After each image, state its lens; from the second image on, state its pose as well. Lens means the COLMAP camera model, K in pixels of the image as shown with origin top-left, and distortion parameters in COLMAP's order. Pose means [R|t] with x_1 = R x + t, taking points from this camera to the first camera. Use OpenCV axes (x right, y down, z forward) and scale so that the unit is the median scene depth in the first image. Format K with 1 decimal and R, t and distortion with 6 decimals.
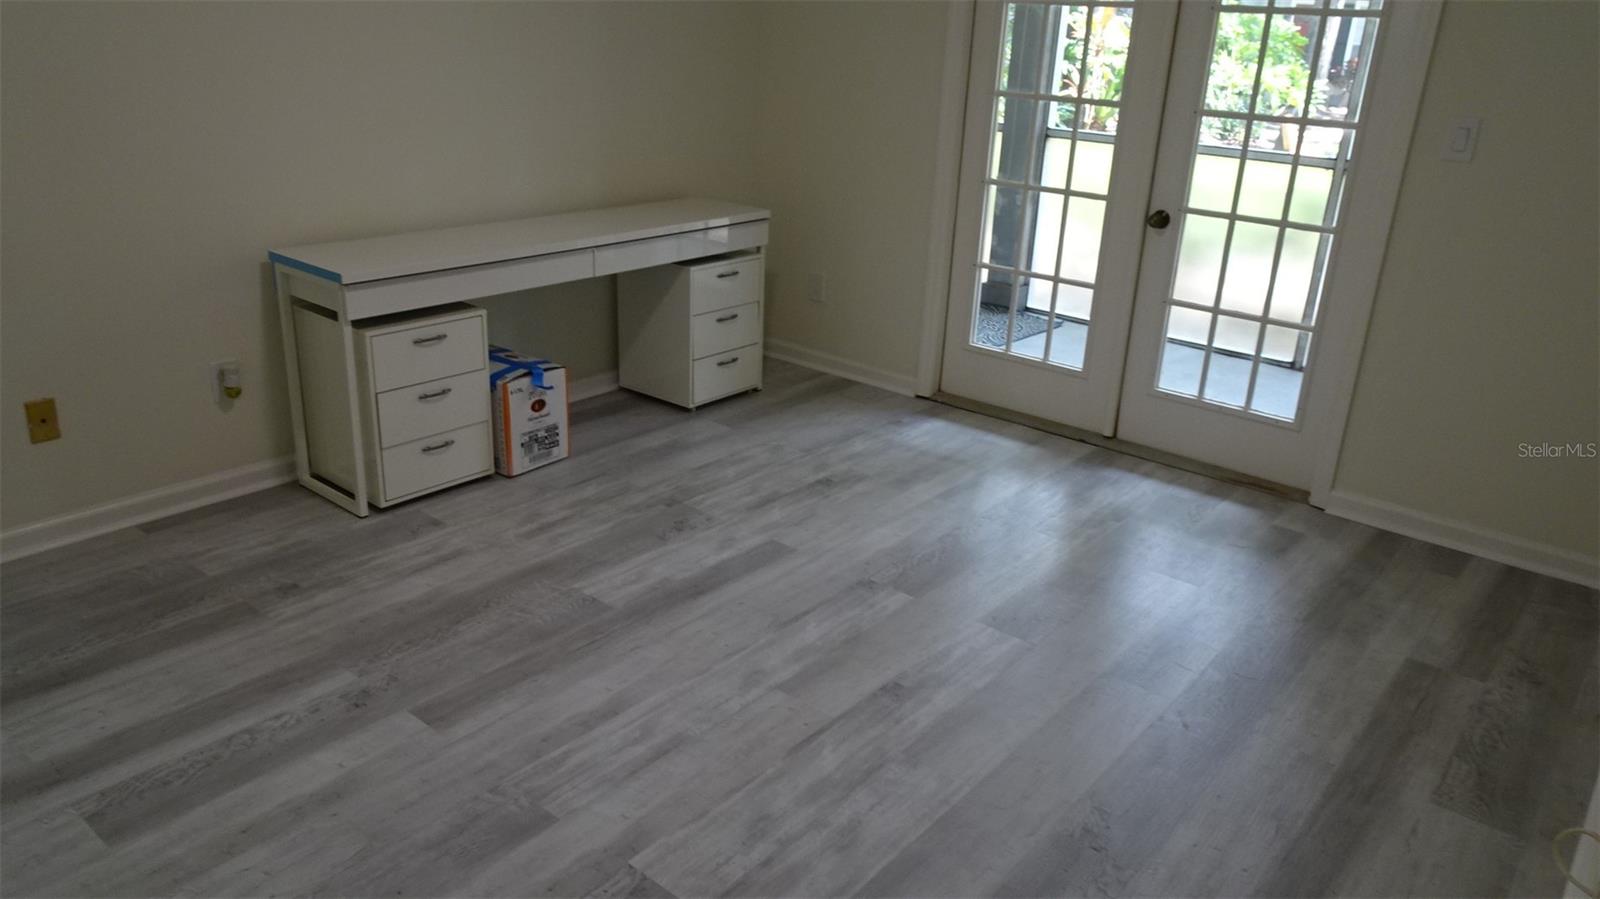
lens RADIAL K [[1150.7, 0, 805.2], [0, 1150.7, 444.1], [0, 0, 1]] dist [0.011390, 0.002998]
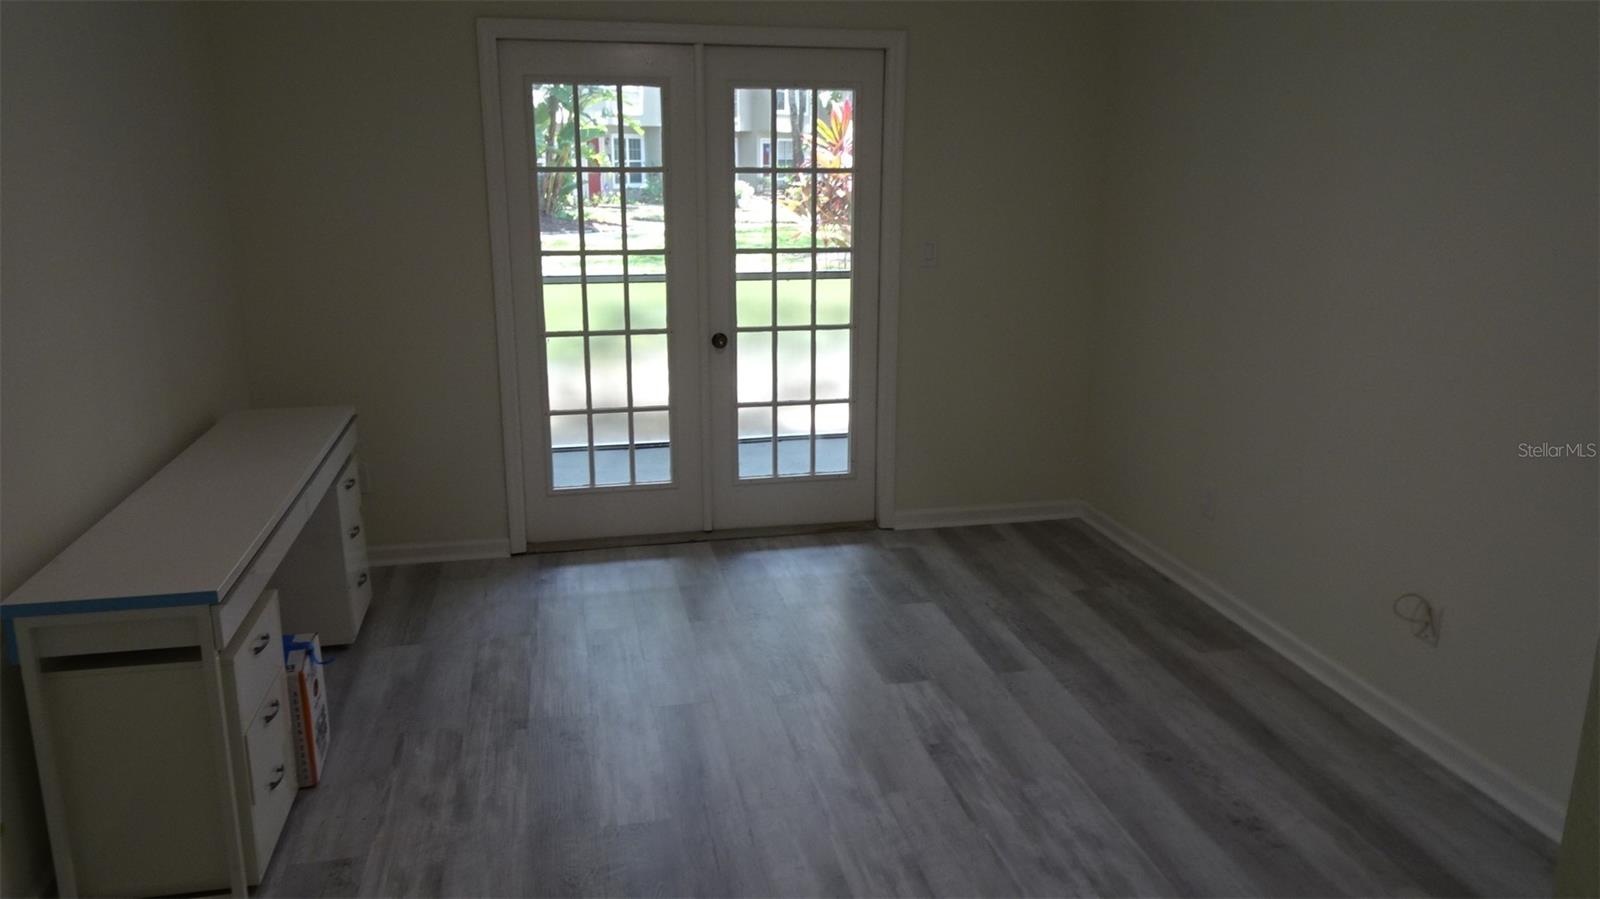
lens RADIAL K [[1150.7, 0, 807.3], [0, 1150.7, 450.3], [0, 0, 1]] dist [0.011390, 0.002998]
pose [[0.619764, -0.240659, 0.746978, -0.556181], [0.301244, 0.951858, 0.056726, -0.128416], [-0.724669, 0.189866, 0.662424, 0.168511]]
